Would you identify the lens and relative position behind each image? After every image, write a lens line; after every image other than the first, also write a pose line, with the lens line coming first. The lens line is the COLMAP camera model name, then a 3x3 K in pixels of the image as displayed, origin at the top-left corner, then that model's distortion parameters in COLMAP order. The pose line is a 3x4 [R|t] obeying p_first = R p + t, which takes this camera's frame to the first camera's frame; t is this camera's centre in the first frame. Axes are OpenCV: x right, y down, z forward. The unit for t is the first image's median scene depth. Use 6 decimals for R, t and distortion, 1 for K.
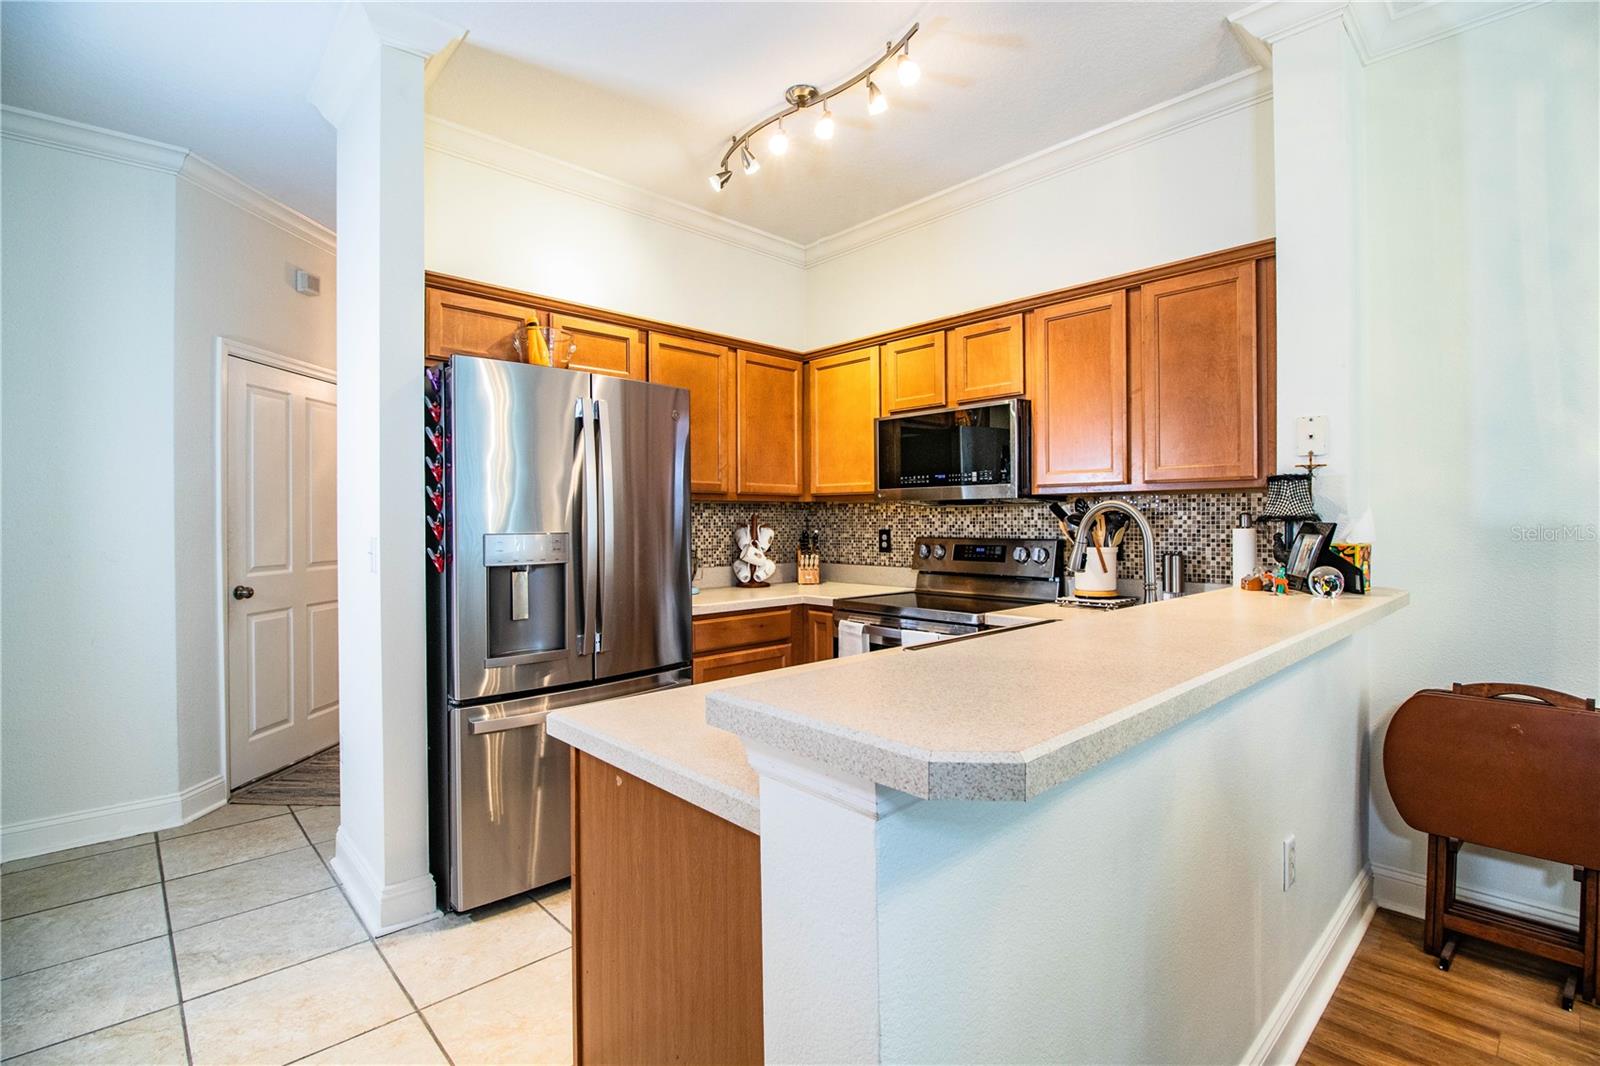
lens RADIAL K [[740.0, 0, 804.7], [0, 740.0, 526.9], [0, 0, 1]] dist [-0.002738, -0.000376]
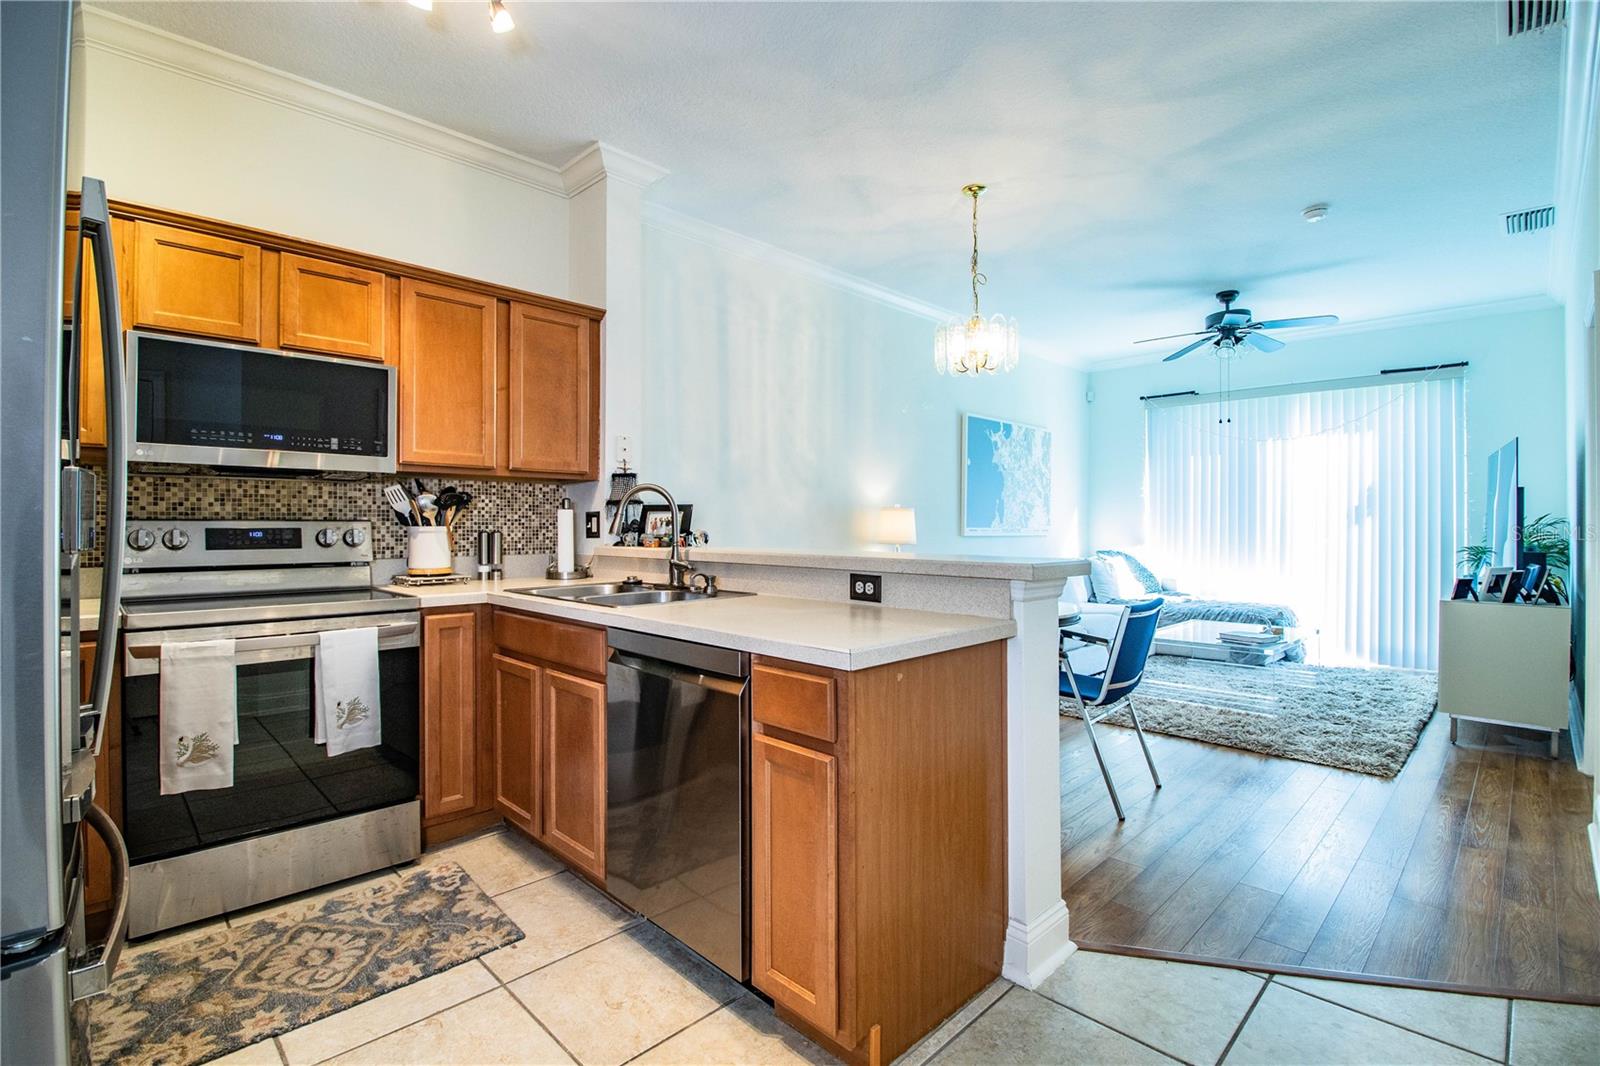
lens RADIAL K [[740.0, 0, 804.6], [0, 740.0, 529.4], [0, 0, 1]] dist [-0.002738, -0.000376]
pose [[-0.026104, 0.000273, 0.999659, -0.653202], [0.008719, 0.999962, -0.000045, 0.035884], [-0.999621, 0.008715, -0.026106, 0.507164]]
